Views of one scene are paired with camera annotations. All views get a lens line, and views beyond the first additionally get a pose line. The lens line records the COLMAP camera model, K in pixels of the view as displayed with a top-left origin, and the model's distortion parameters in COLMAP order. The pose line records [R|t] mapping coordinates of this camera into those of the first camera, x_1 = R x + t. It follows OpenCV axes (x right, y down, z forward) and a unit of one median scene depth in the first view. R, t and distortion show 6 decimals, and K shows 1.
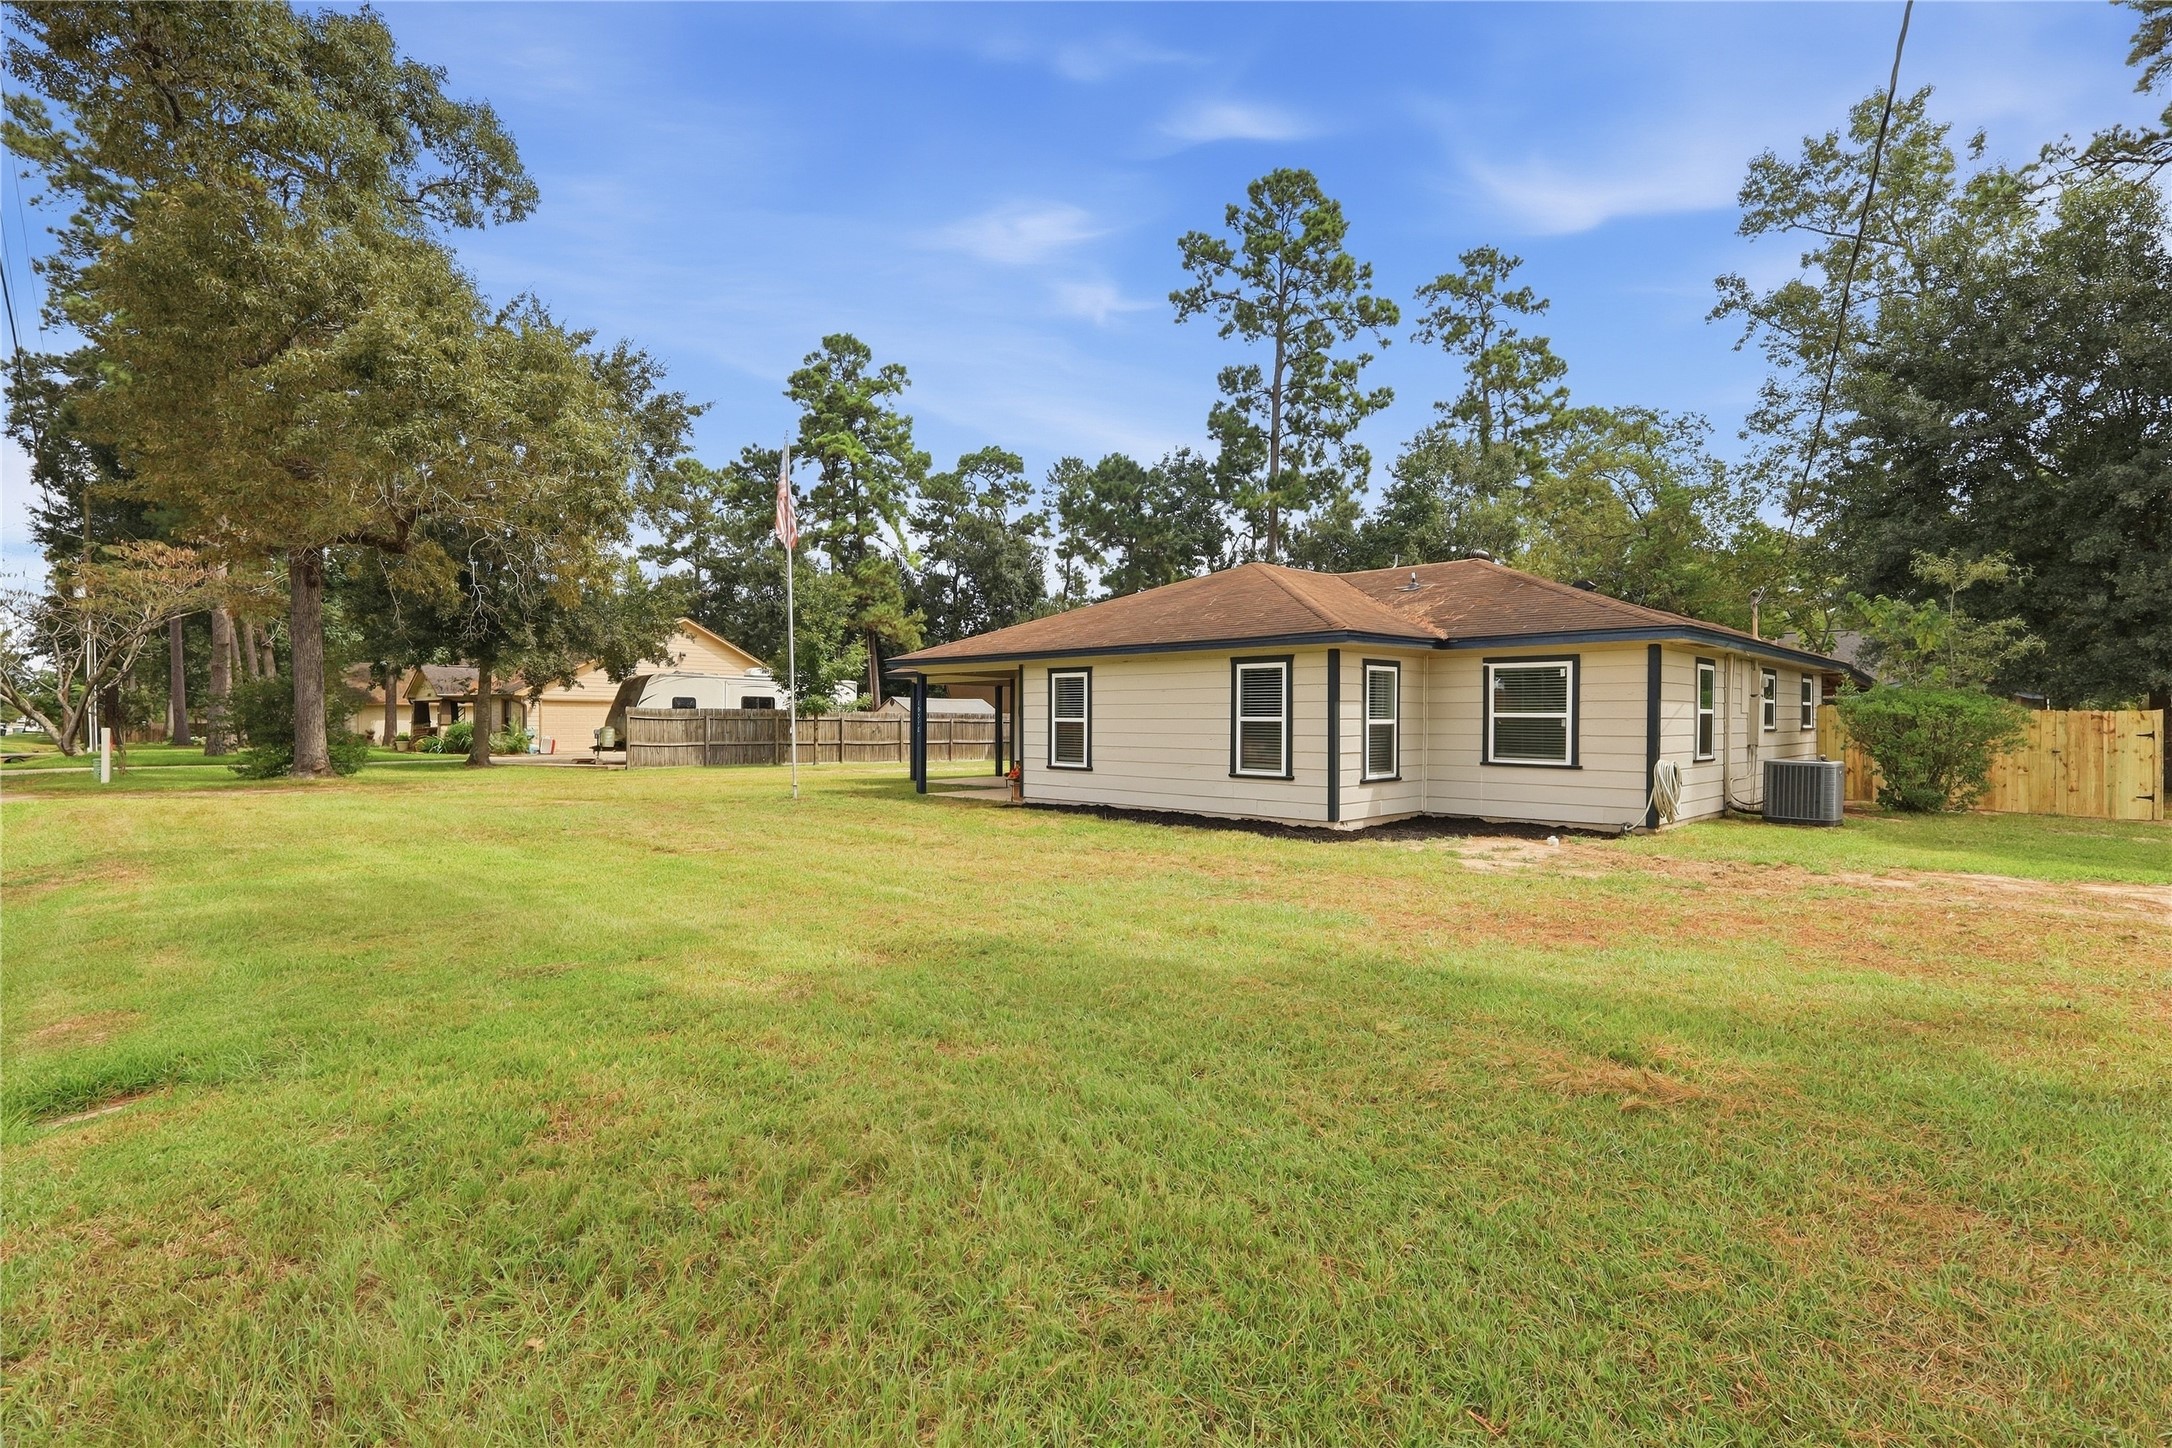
lens RADIAL K [[986.0, 0, 1086.0], [0, 986.0, 724.0], [0, 0, 1]] dist [0.002867, 0.000388]
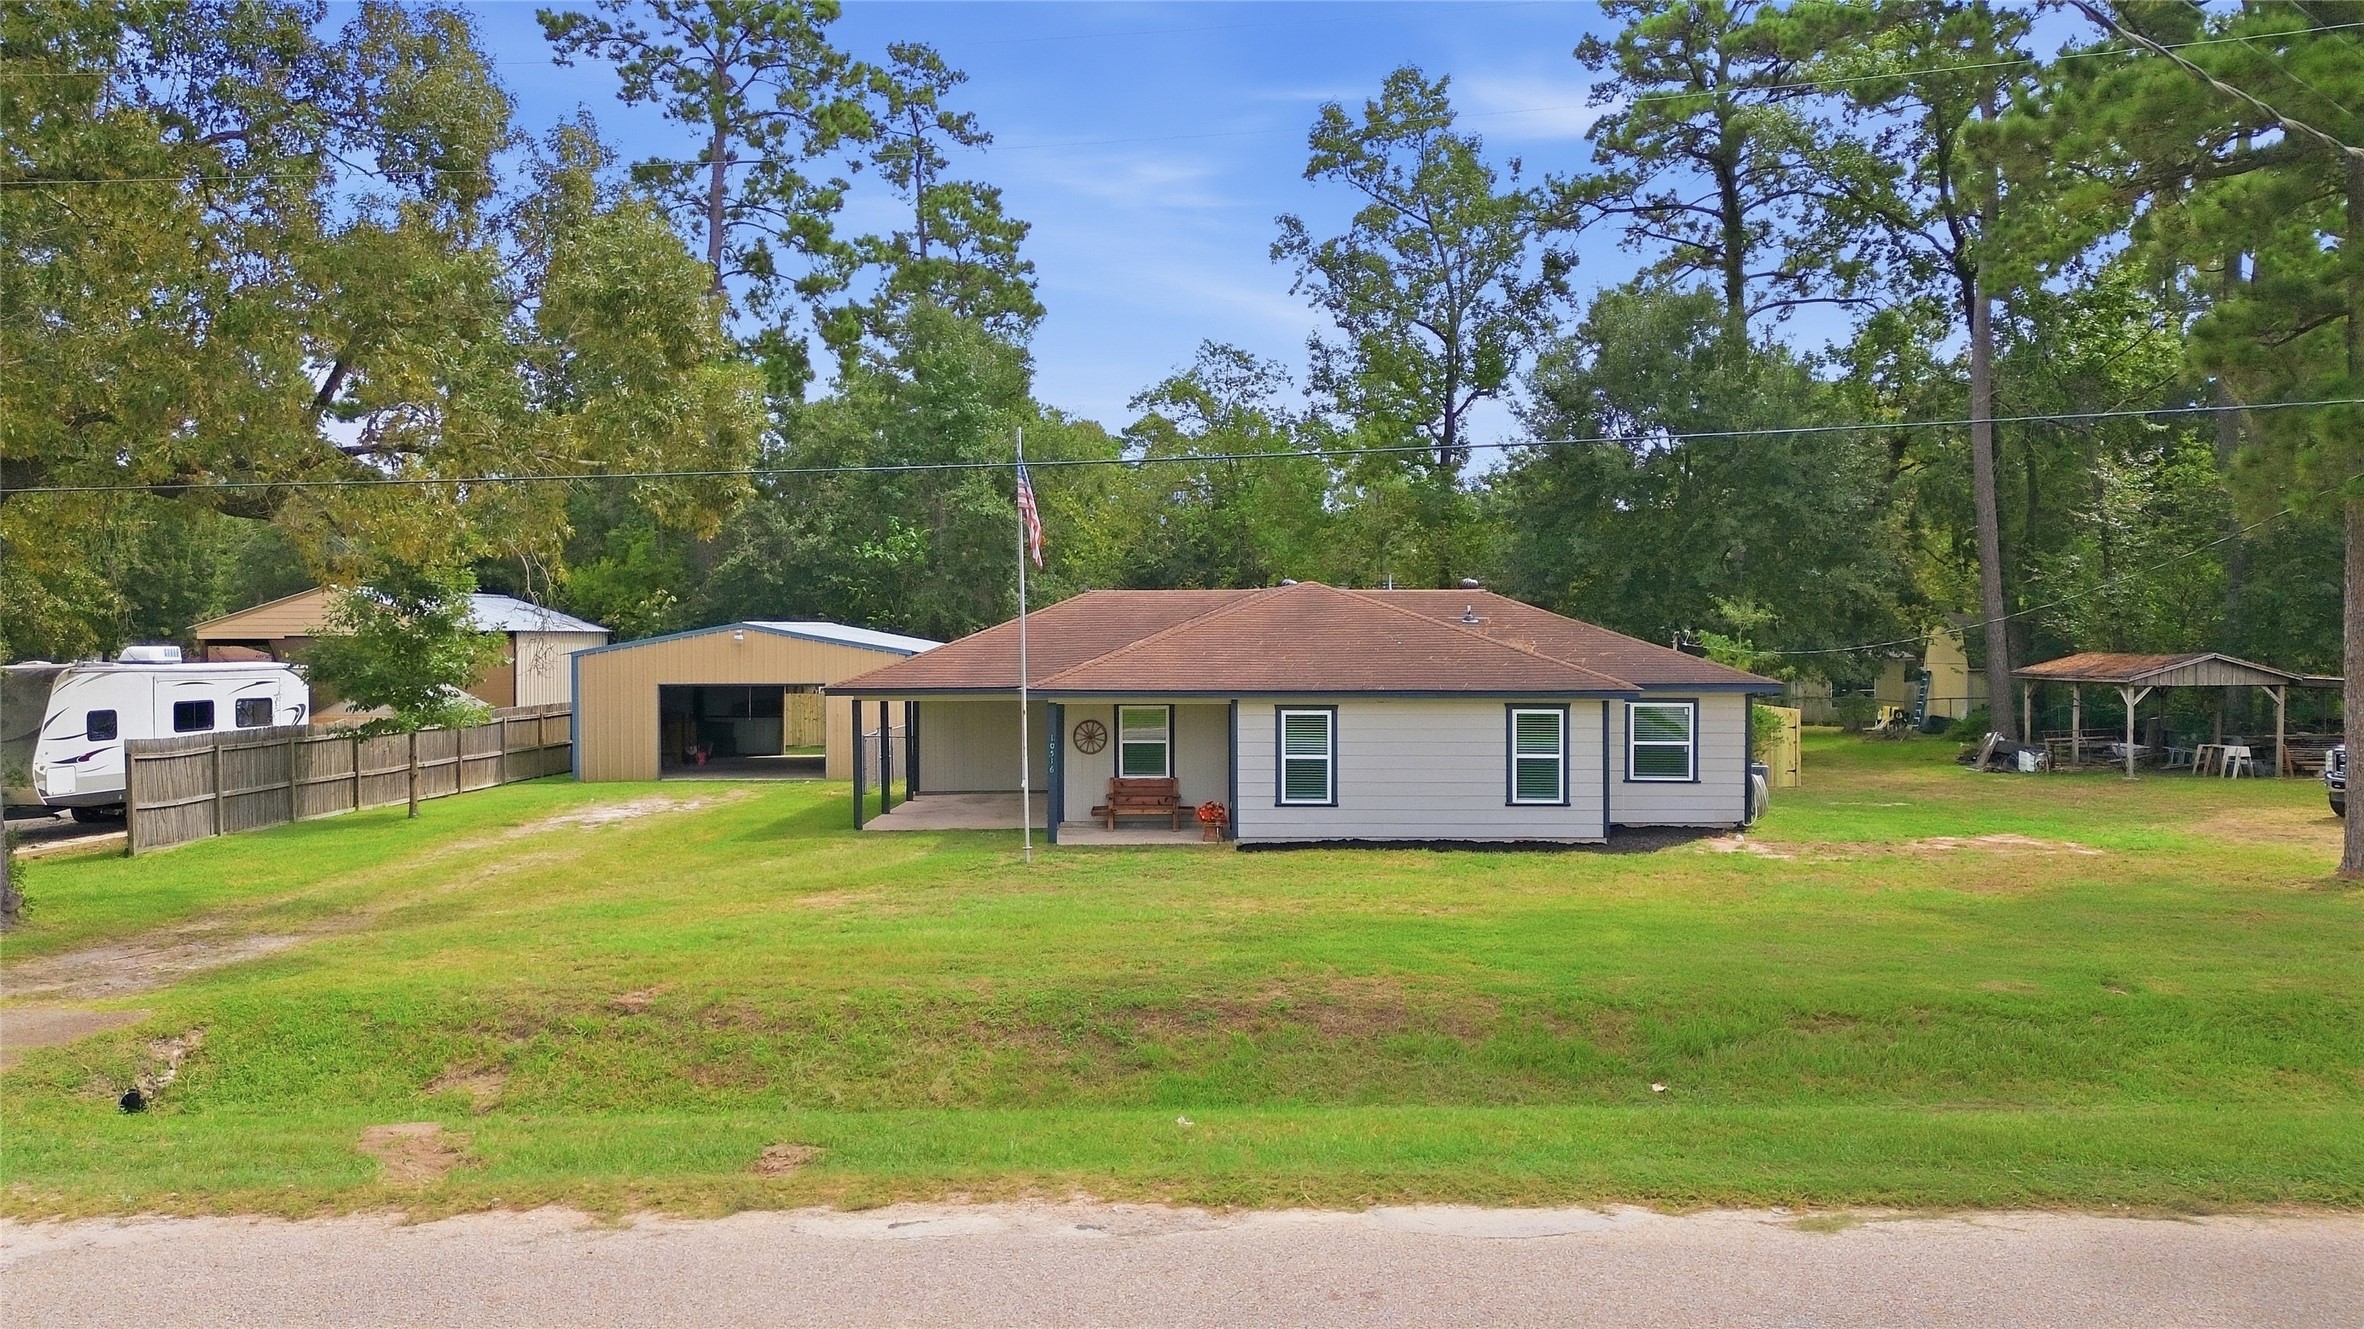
lens RADIAL K [[1605.1, 0, 1159.8], [0, 1605.1, 665.8], [0, 0, 1]] dist [0.151937, -0.204339]
pose [[0.729950, -0.017899, 0.683266, -0.516168], [0.009884, 0.999829, 0.015633, -0.051734], [-0.683429, -0.004658, 0.730002, -0.042893]]
